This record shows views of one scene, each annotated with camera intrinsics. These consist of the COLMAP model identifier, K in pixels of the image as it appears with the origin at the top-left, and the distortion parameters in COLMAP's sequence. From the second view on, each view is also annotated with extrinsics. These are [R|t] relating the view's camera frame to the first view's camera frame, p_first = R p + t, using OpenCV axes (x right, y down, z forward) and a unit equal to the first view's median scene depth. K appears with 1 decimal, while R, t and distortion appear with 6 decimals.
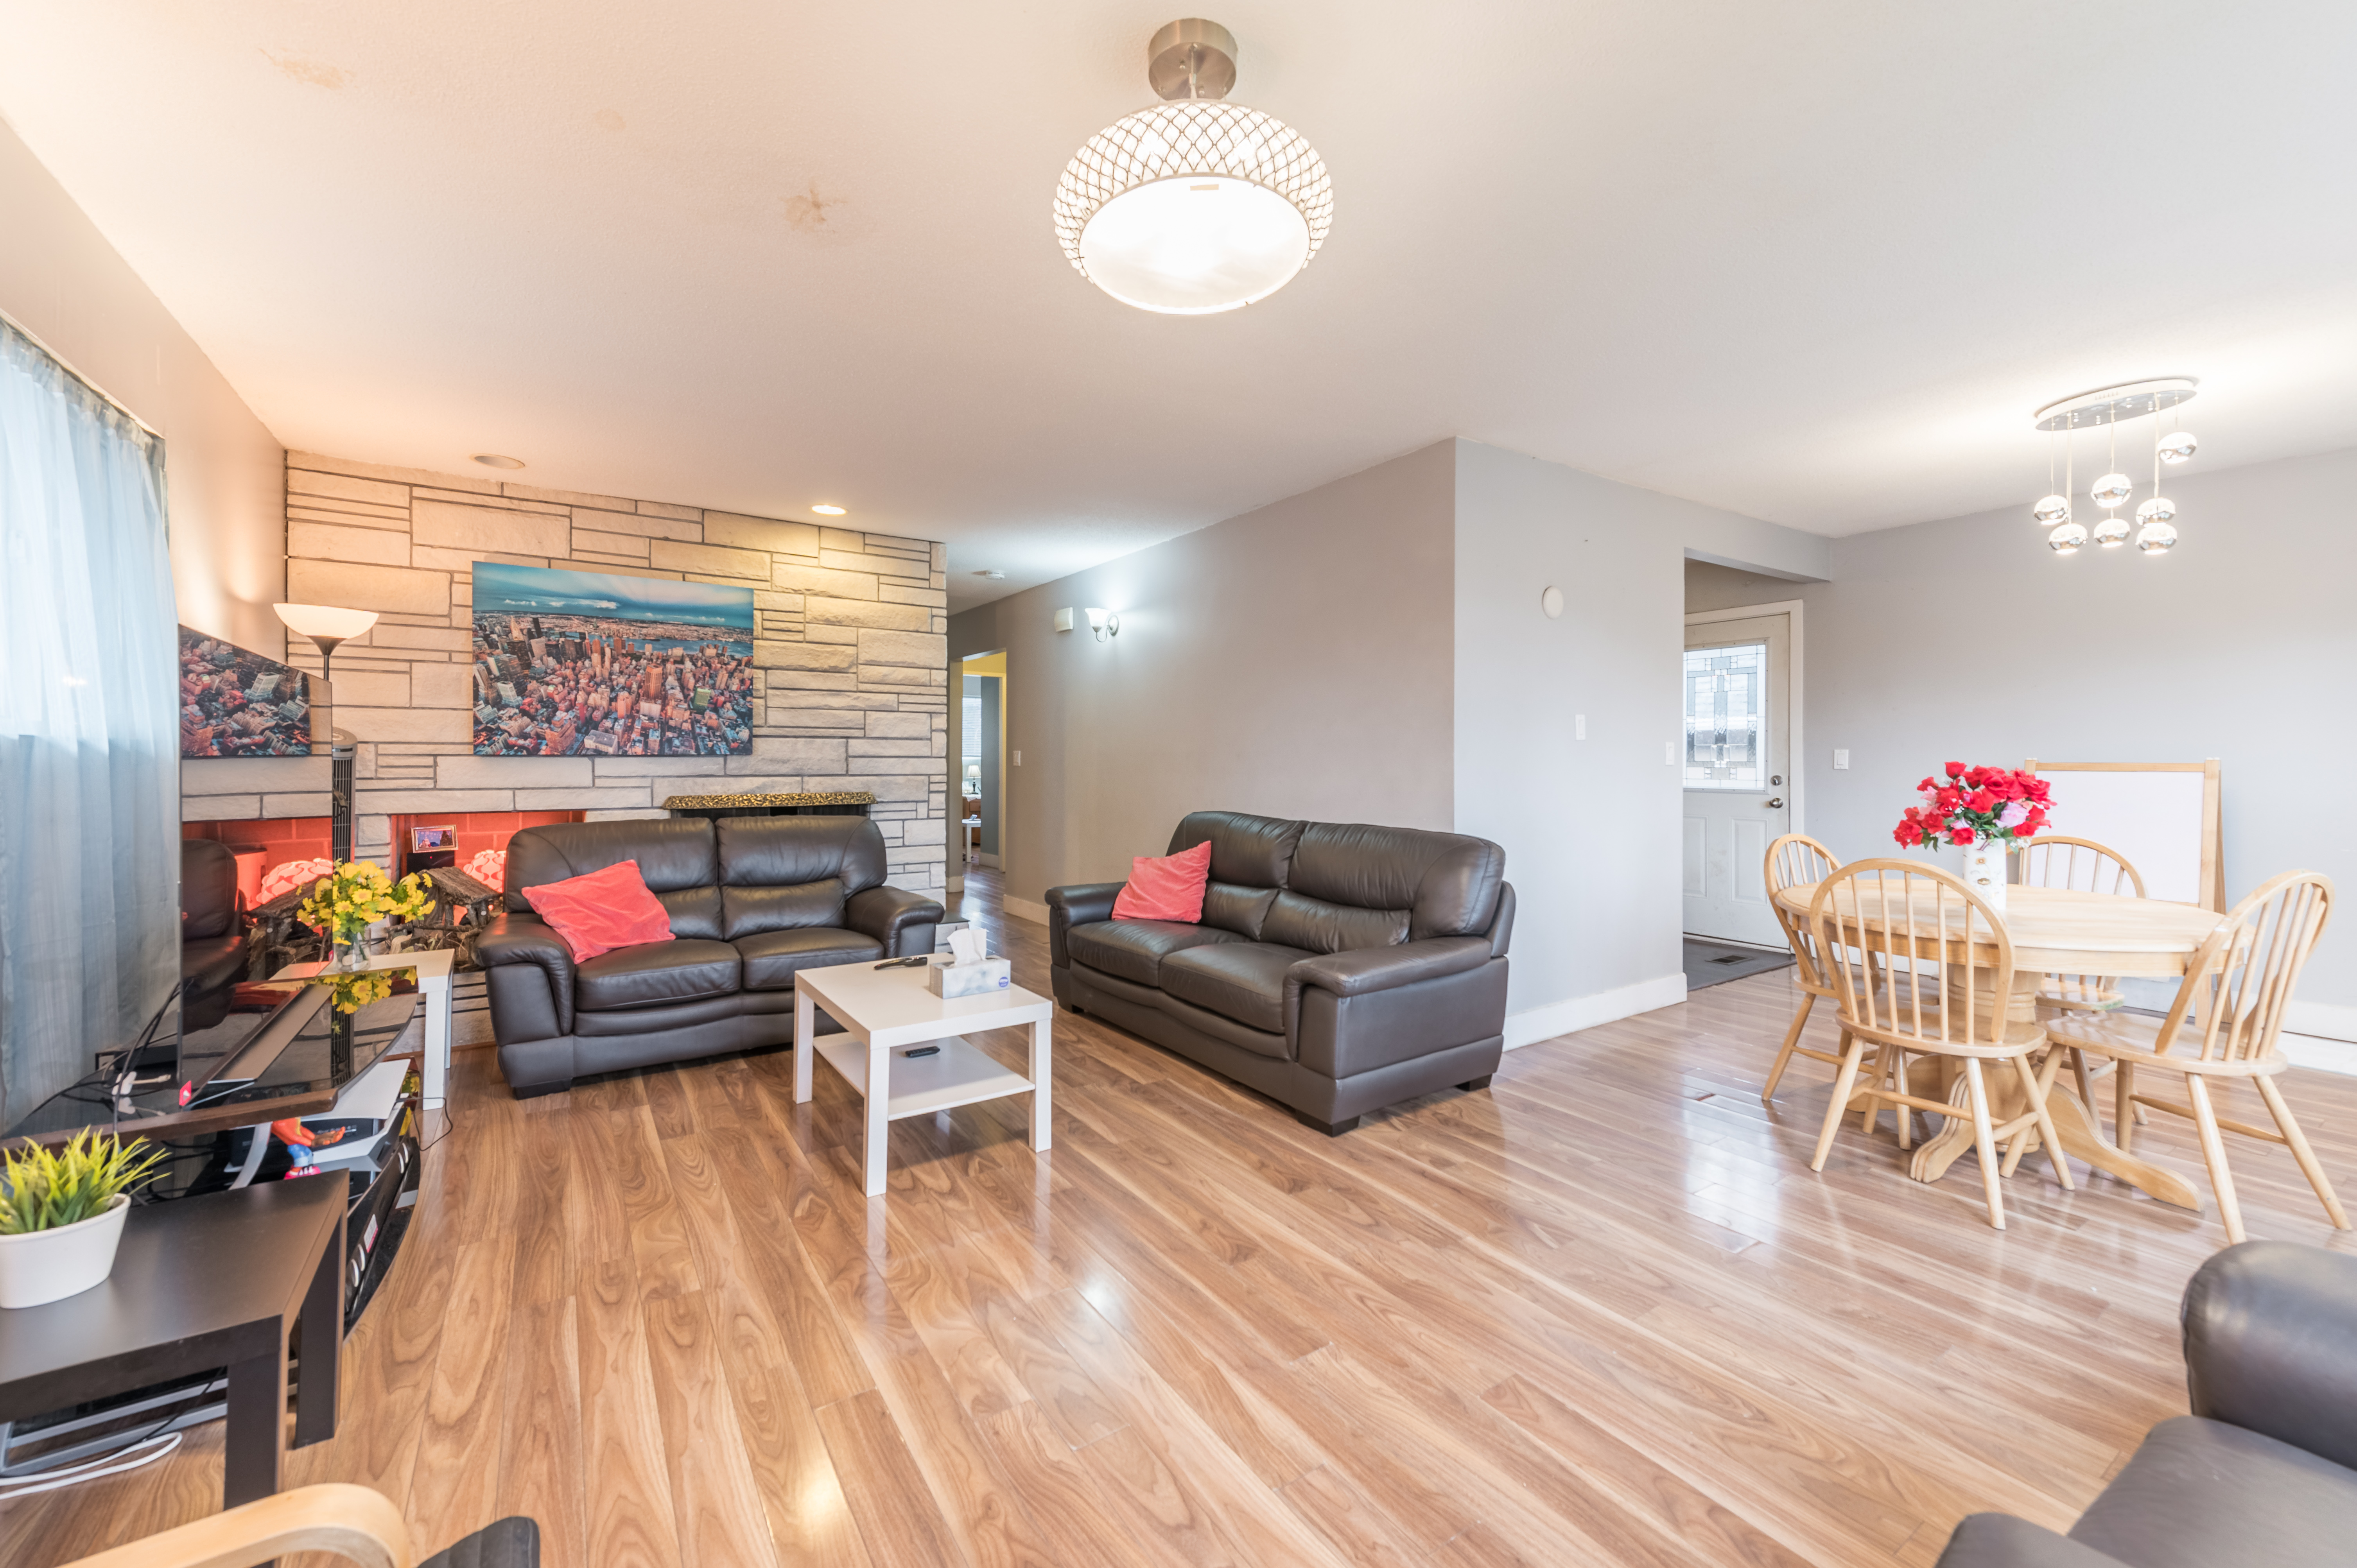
lens RADIAL K [[927.5, 0, 1193.2], [0, 927.5, 758.5], [0, 0, 1]] dist [0.018120, -0.001125]
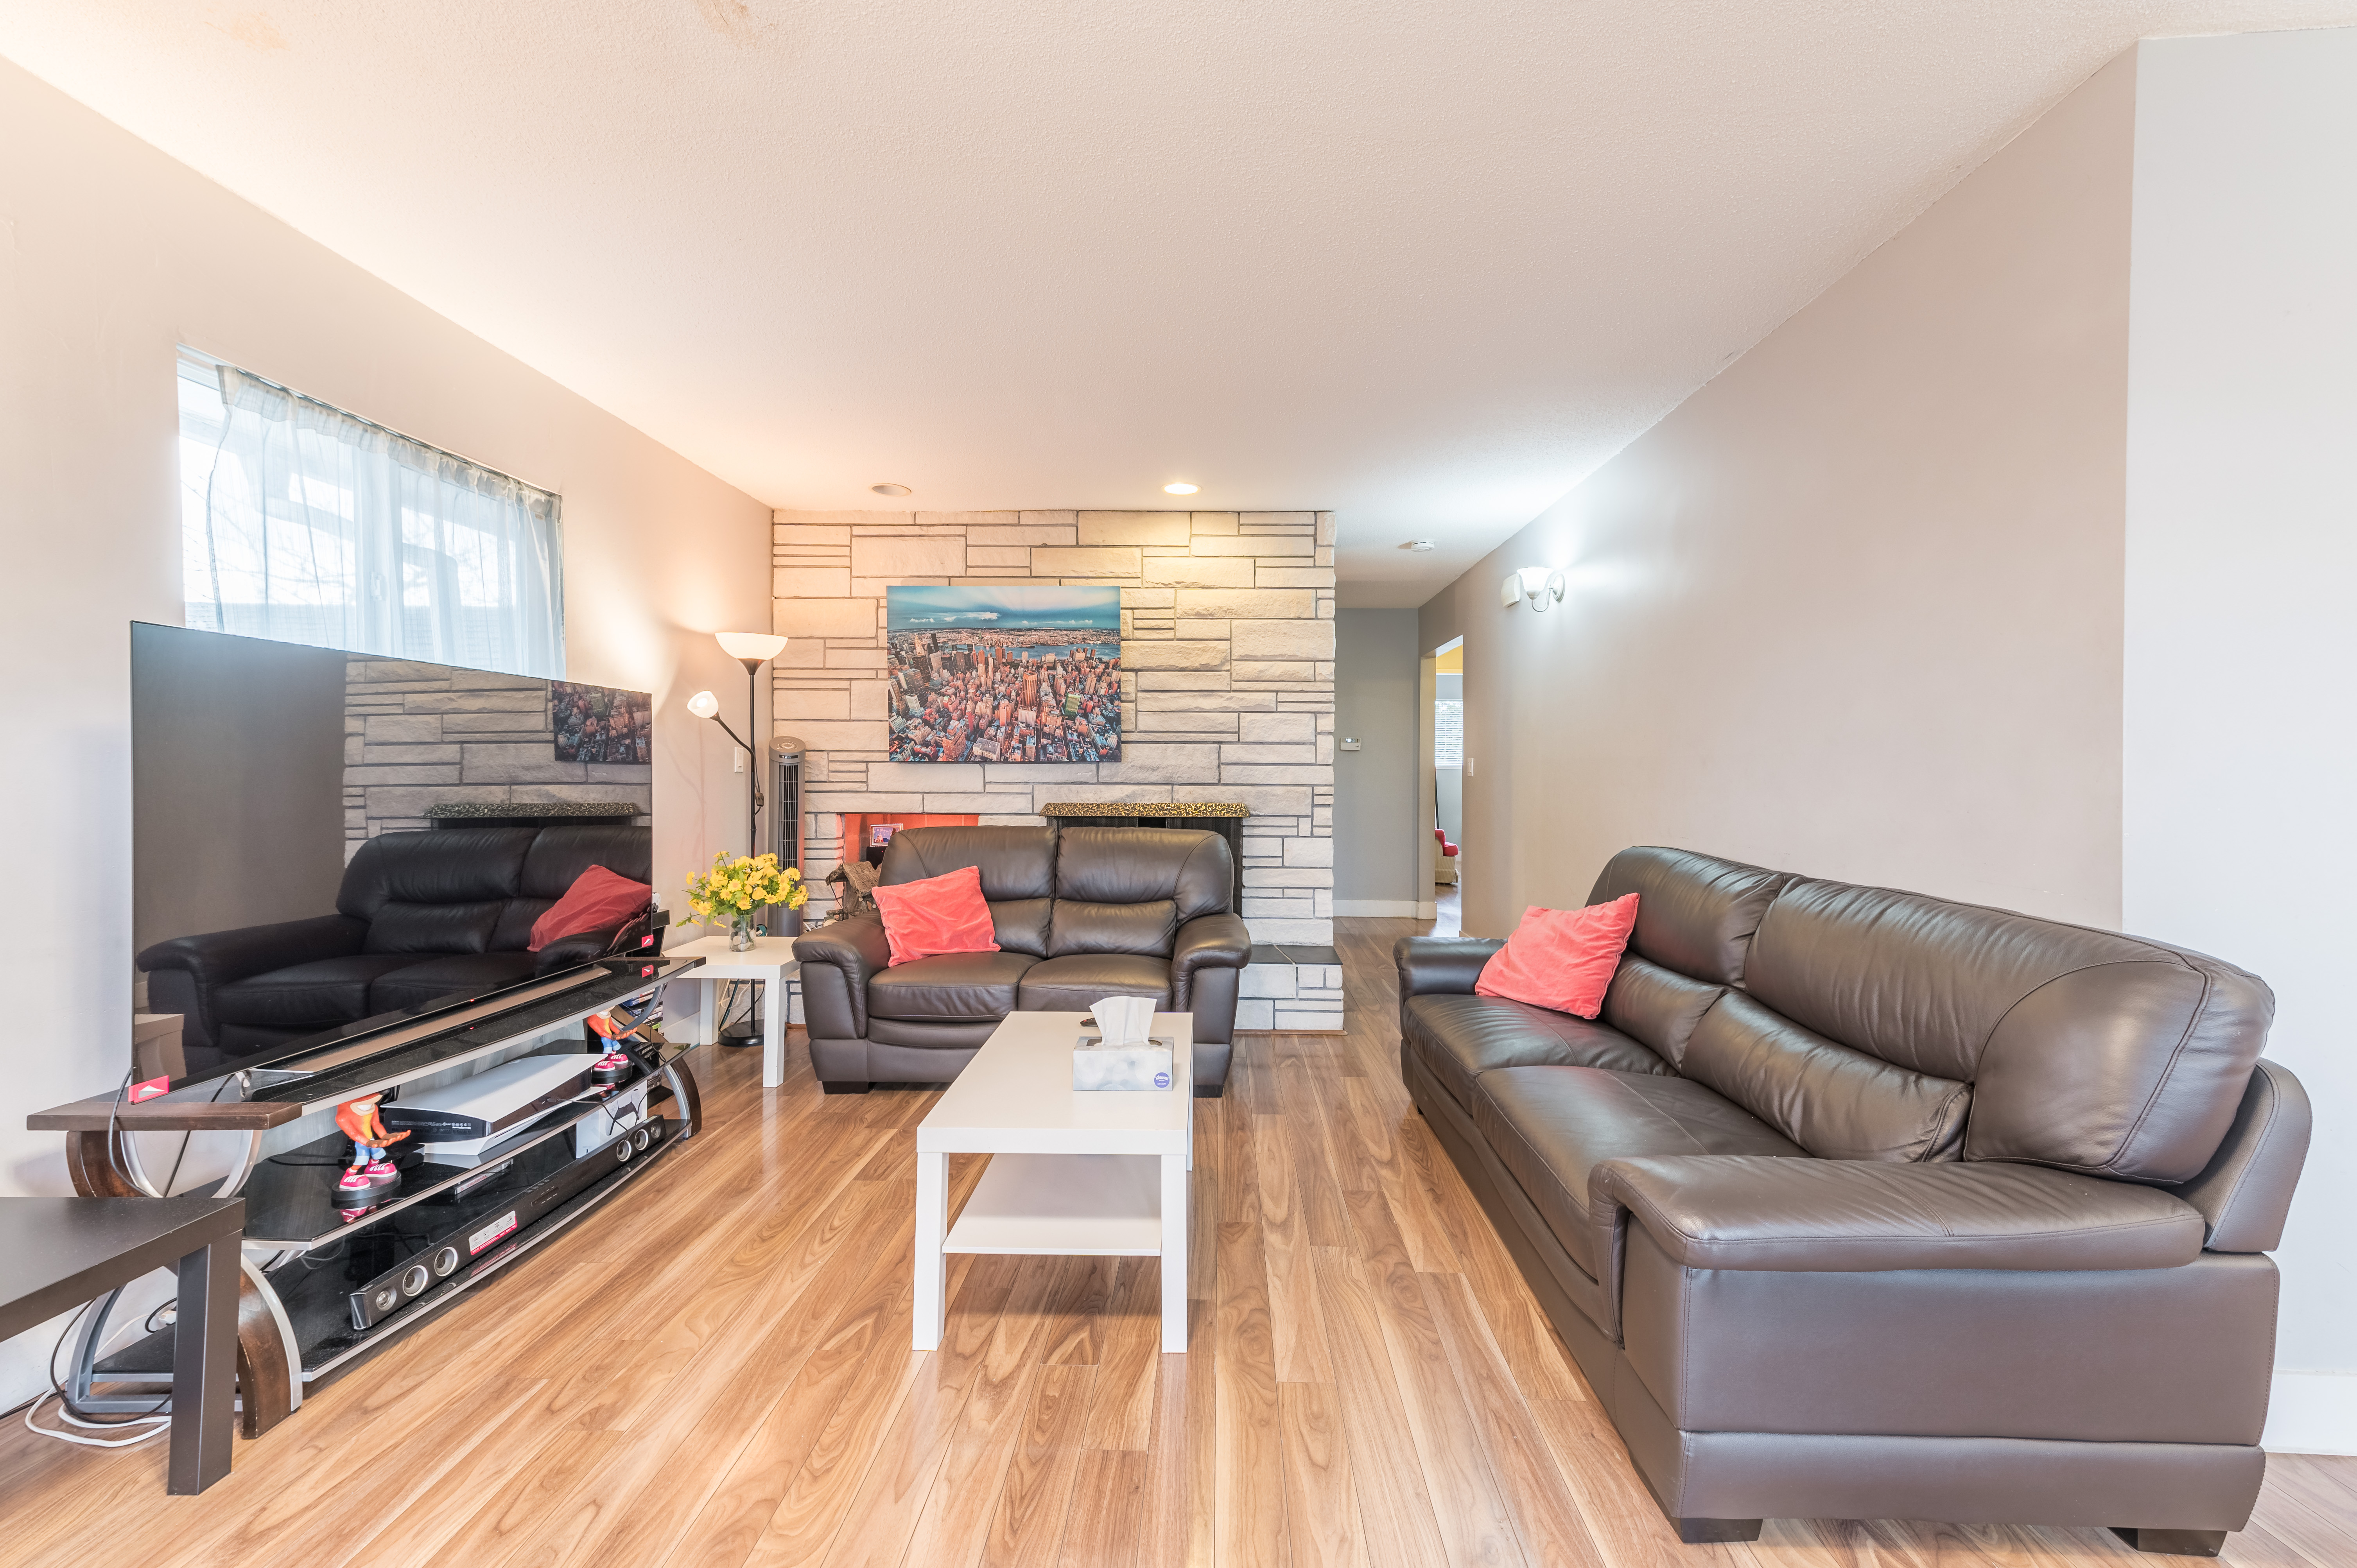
lens RADIAL K [[927.5, 0, 1184.8], [0, 927.5, 770.0], [0, 0, 1]] dist [0.018120, -0.001125]
pose [[0.809616, 0.003143, -0.586952, 0.157346], [-0.003433, 0.999994, 0.000619, 0.004365], [0.586950, 0.001514, 0.809621, 0.314442]]
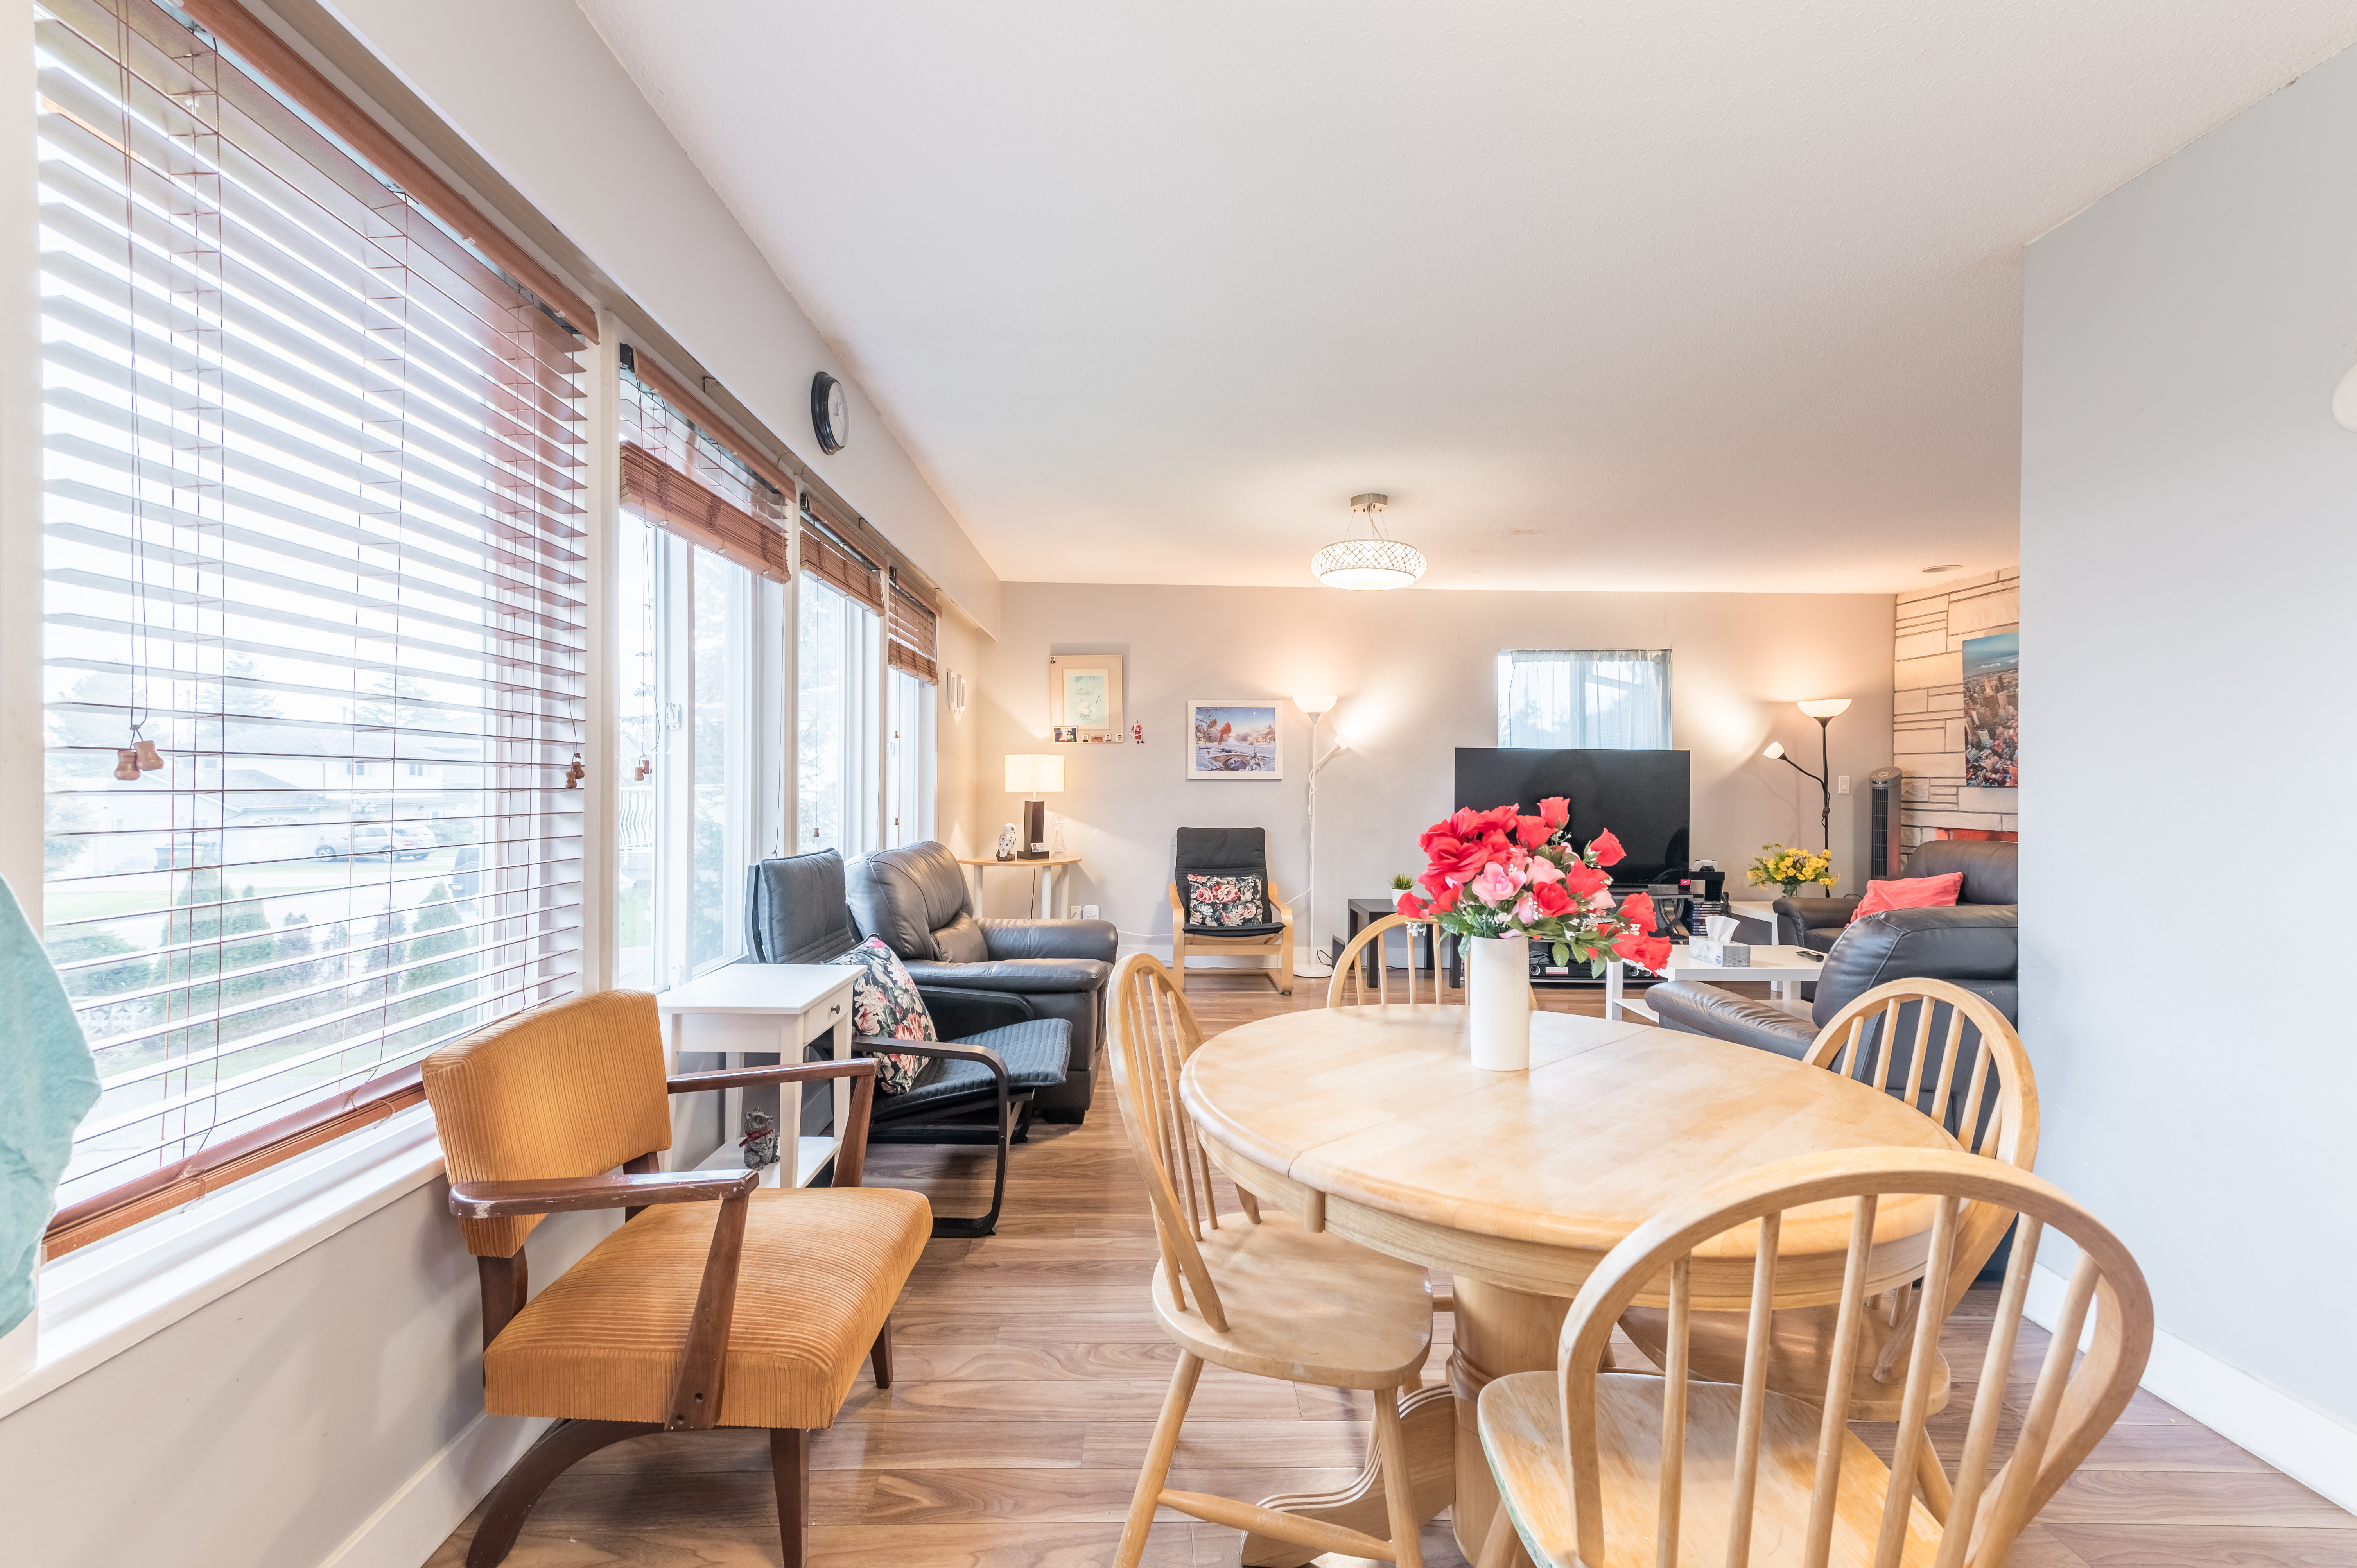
lens RADIAL K [[927.5, 0, 1173.8], [0, 927.5, 791.2], [0, 0, 1]] dist [0.018120, -0.001125]
pose [[-0.541385, 0.004266, -0.840764, 0.954586], [-0.005928, 0.999943, 0.008891, -0.001592], [0.840754, 0.009798, -0.541328, 0.770828]]
